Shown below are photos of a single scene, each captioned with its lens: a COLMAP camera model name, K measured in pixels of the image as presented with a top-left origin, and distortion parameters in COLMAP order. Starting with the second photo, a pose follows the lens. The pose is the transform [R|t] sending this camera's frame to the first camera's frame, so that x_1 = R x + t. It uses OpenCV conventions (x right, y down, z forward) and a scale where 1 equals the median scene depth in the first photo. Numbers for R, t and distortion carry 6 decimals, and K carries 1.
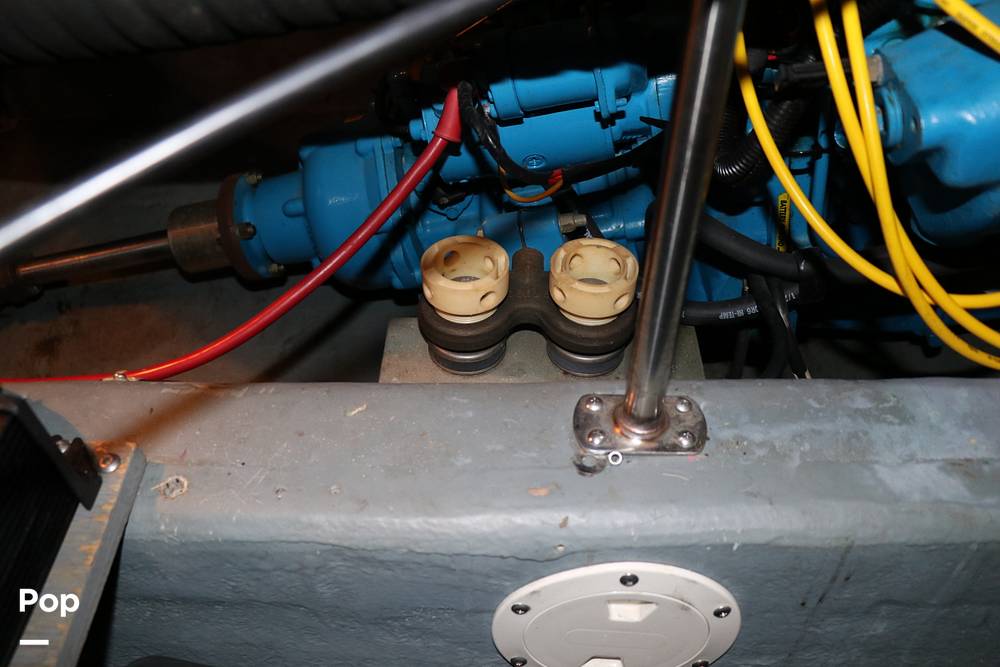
lens RADIAL K [[807.5, 0, 500.0], [0, 807.5, 333.5], [0, 0, 1]] dist [-0.117895, 0.010395]
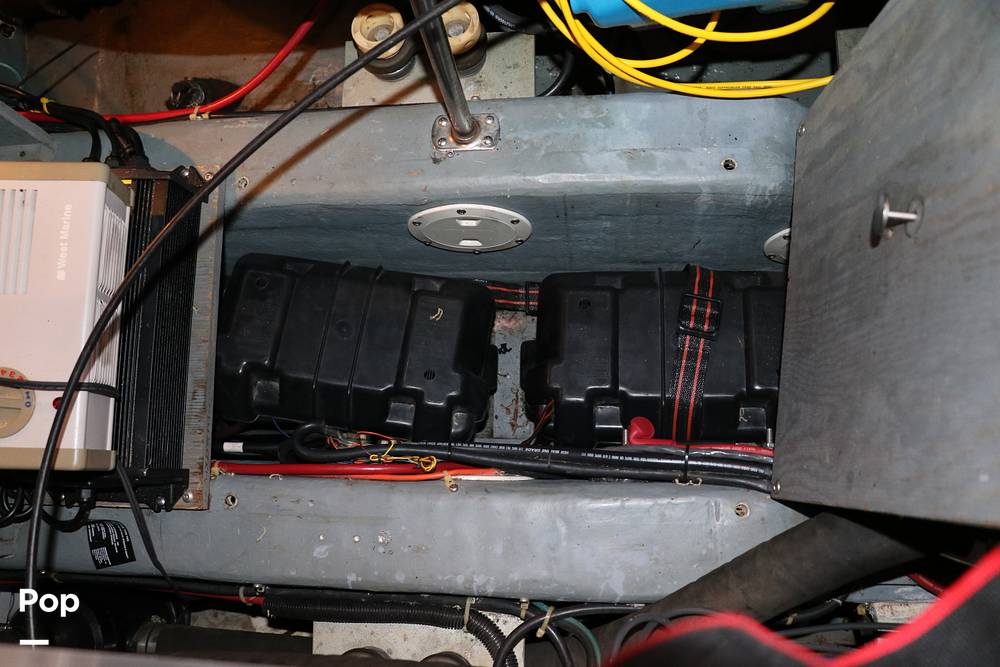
lens RADIAL K [[807.5, 0, 500.0], [0, 807.5, 333.5], [0, 0, 1]] dist [-0.117895, 0.010395]
pose [[0.994355, -0.031527, -0.101314, 0.443827], [0.083821, 0.818844, 0.567863, -0.589512], [0.065057, -0.573150, 0.816864, -0.859267]]
